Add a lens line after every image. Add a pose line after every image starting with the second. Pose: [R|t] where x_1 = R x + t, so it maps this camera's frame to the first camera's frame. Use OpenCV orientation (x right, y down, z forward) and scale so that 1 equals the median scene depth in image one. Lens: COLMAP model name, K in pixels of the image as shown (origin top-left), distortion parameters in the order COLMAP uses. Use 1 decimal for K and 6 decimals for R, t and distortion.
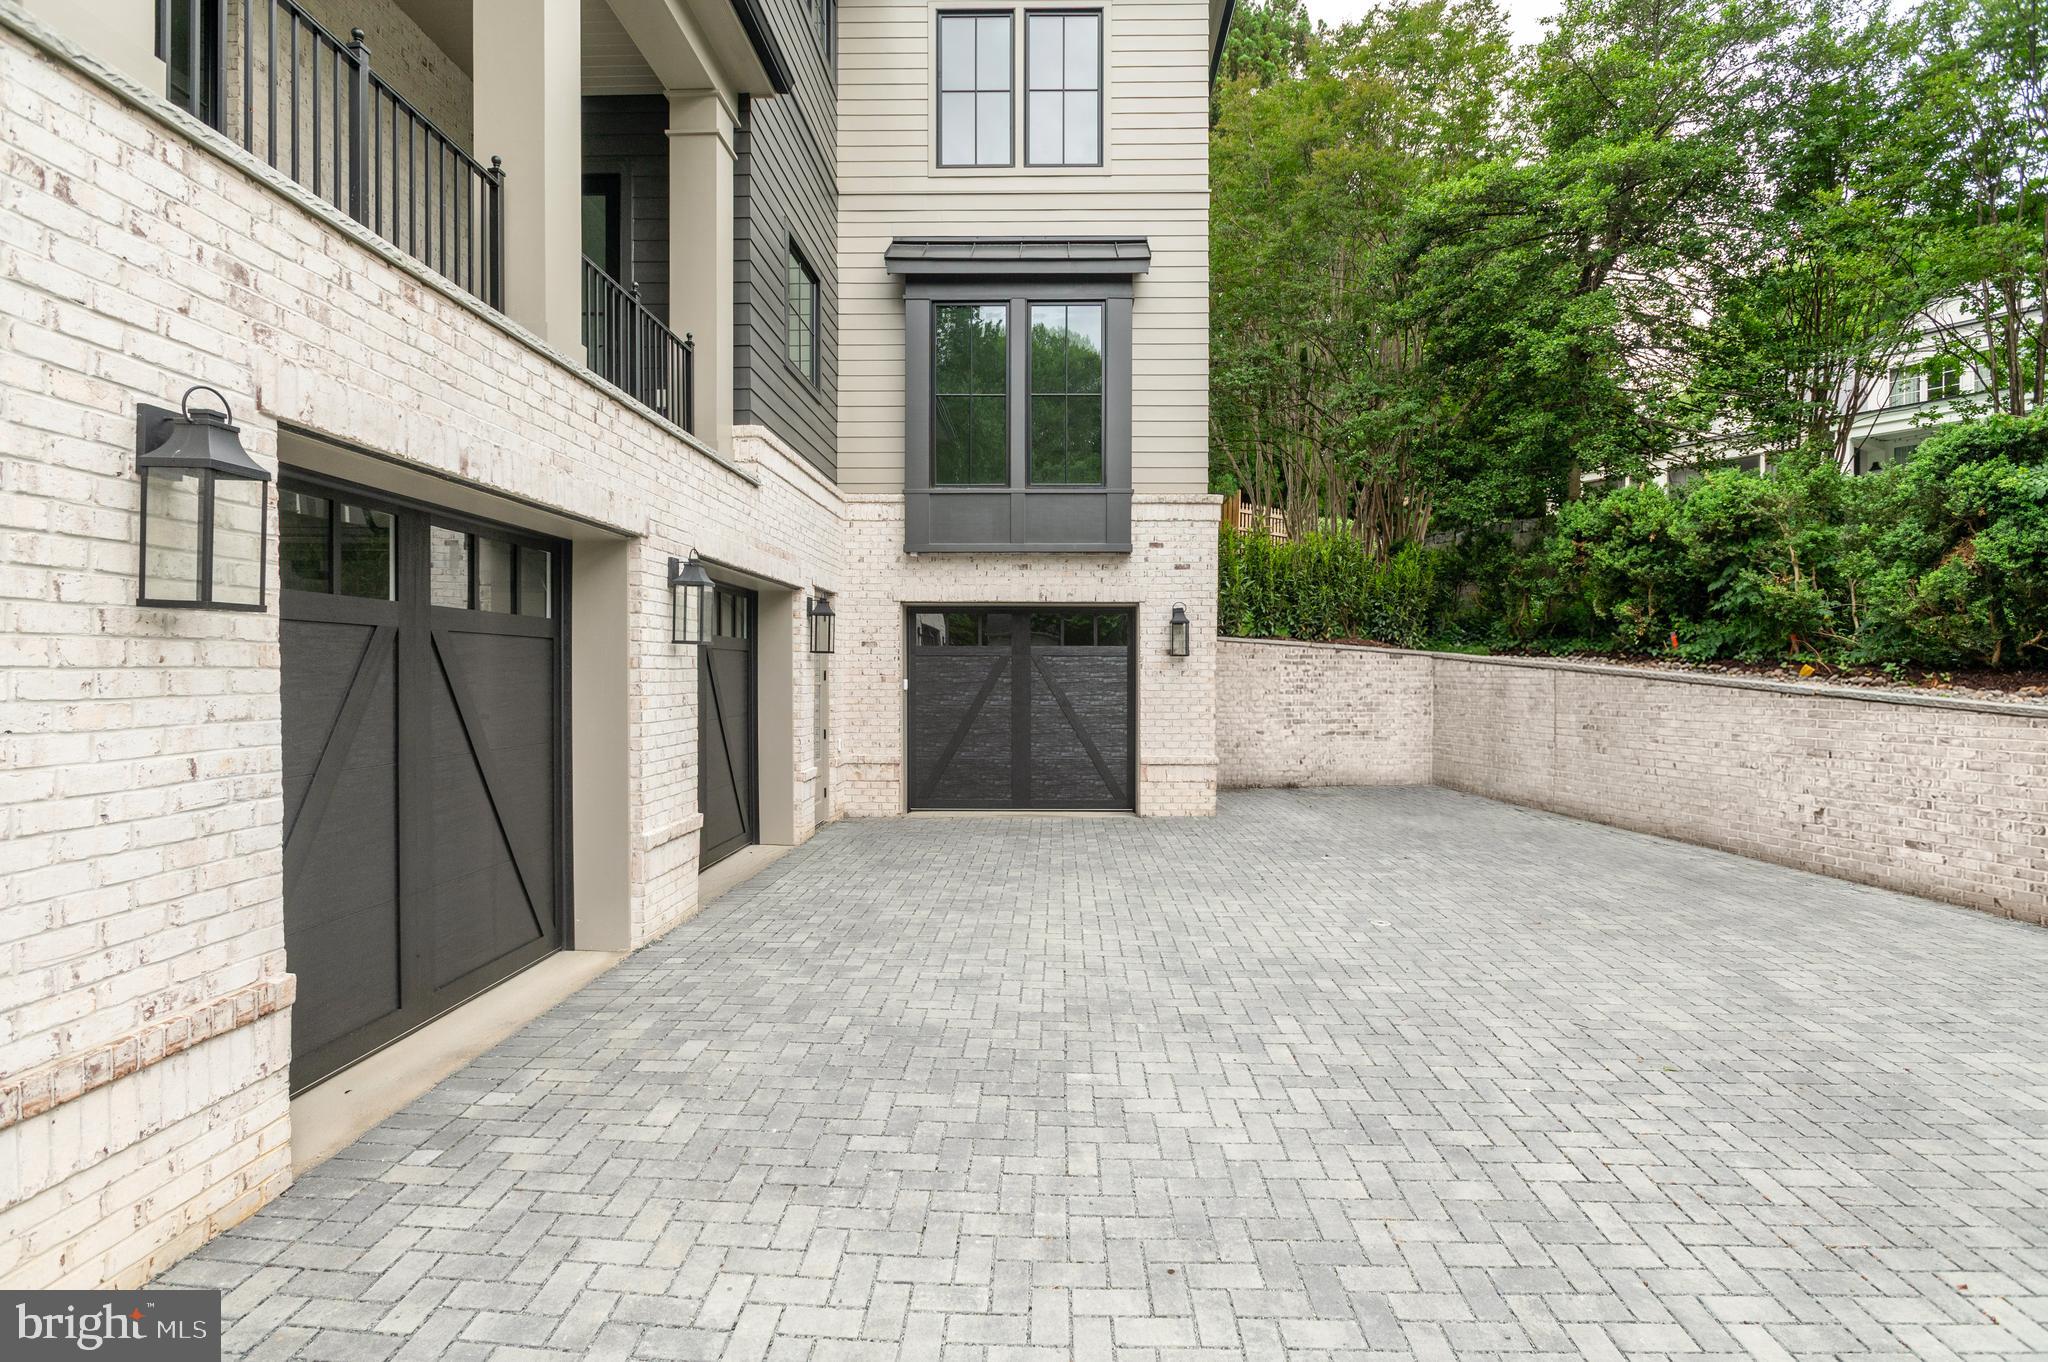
lens RADIAL K [[998.5, 0, 1024.0], [0, 998.5, 681.0], [0, 0, 1]] dist [-0.006655, 0.000058]
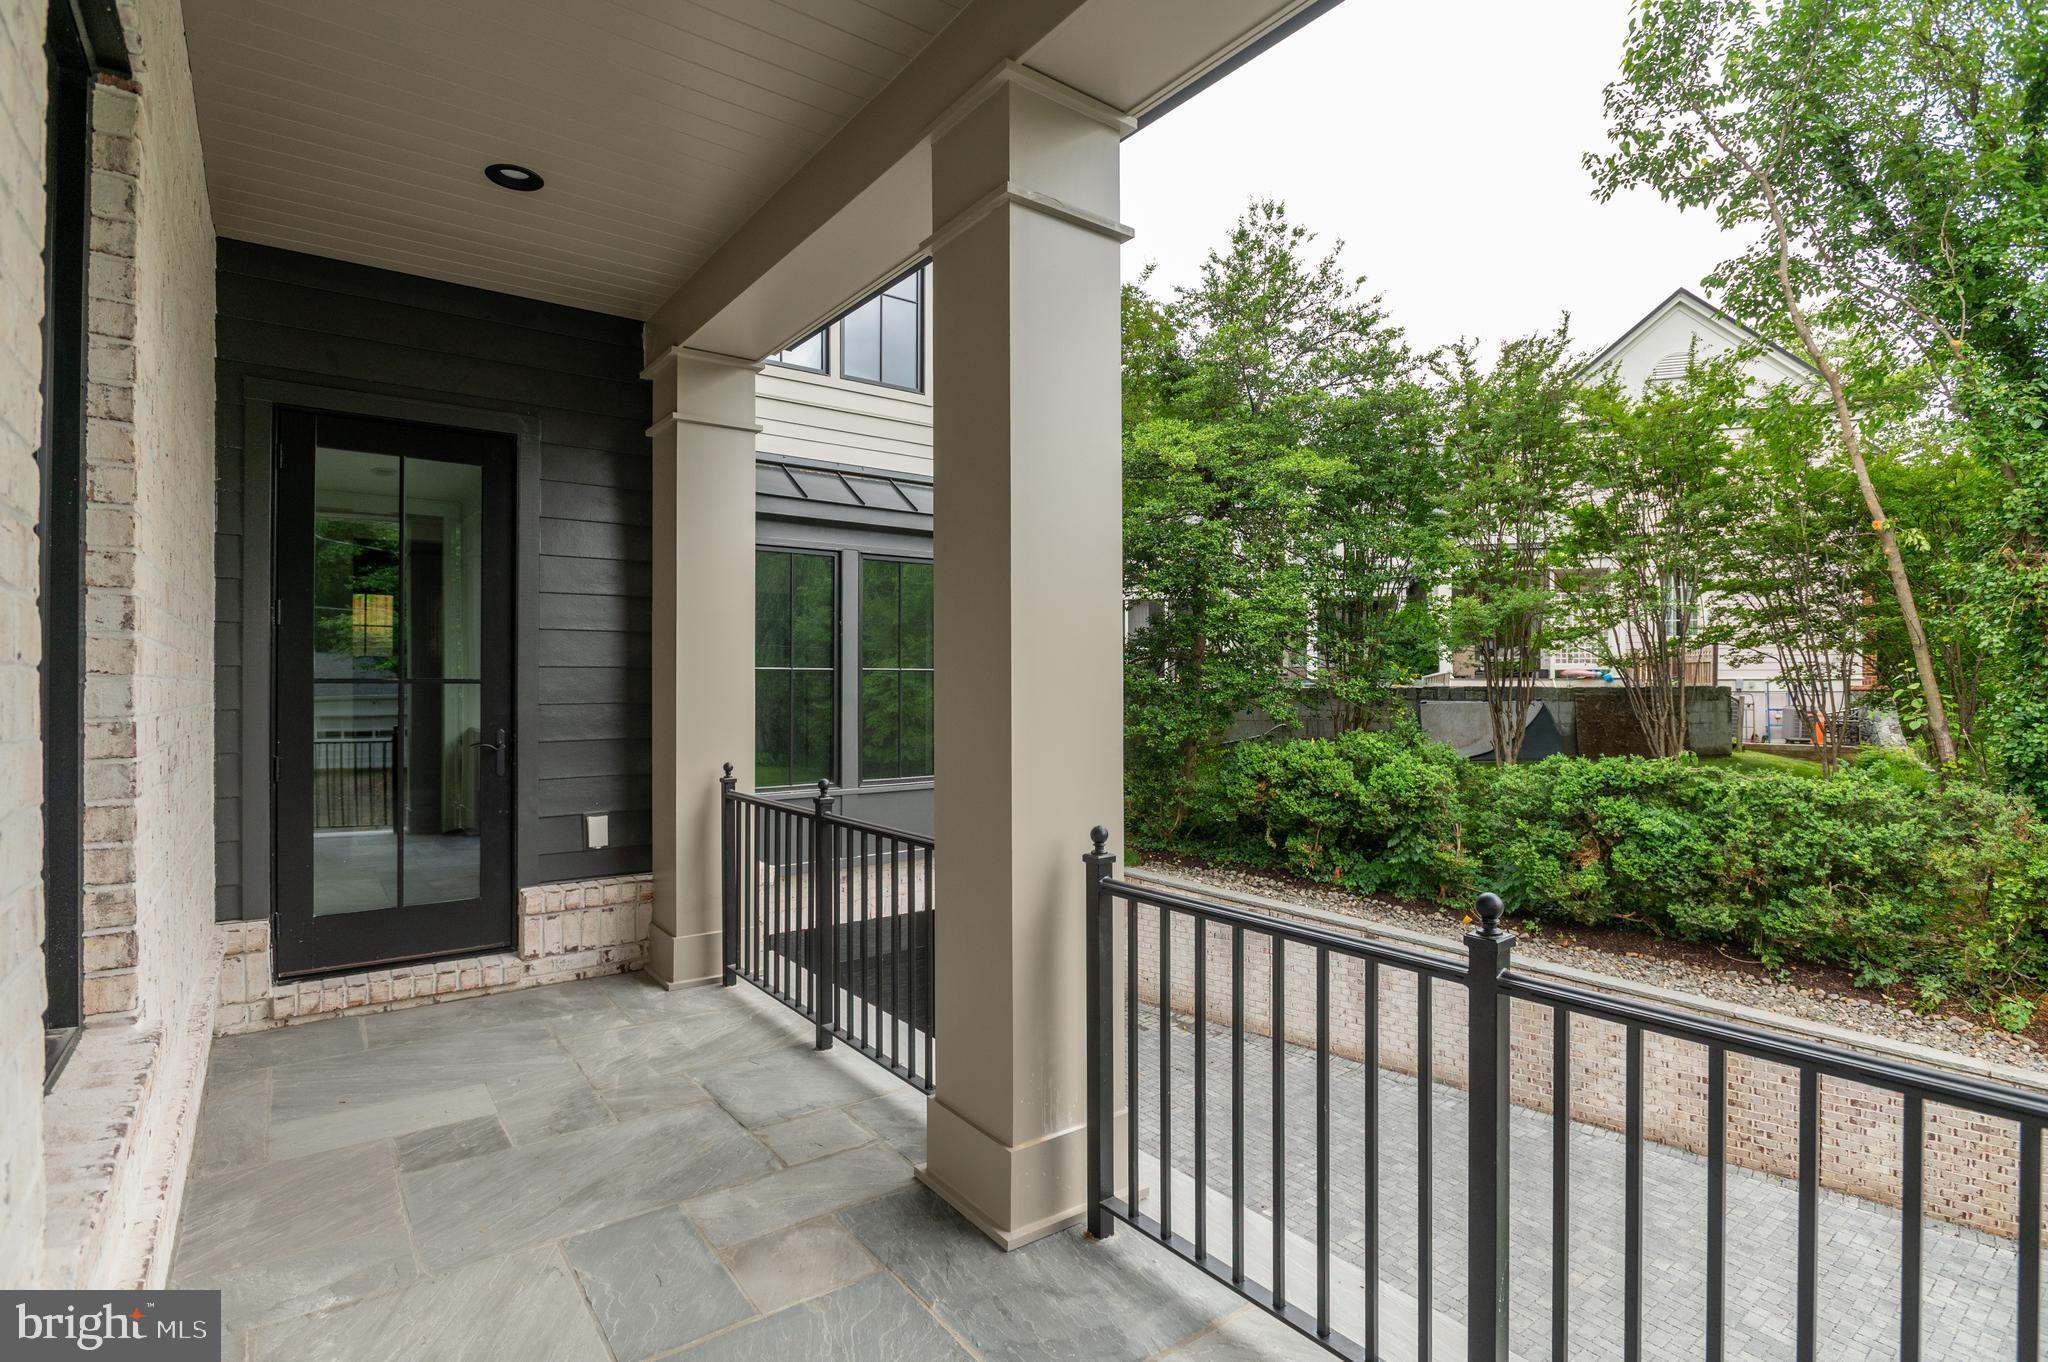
lens RADIAL K [[998.5, 0, 1024.0], [0, 998.5, 681.0], [0, 0, 1]] dist [-0.006655, 0.000058]
pose [[0.782164, -0.007384, 0.623029, -0.393310], [0.013082, 0.999904, -0.004572, -0.272395], [-0.622935, 0.011726, 0.782186, 0.290812]]
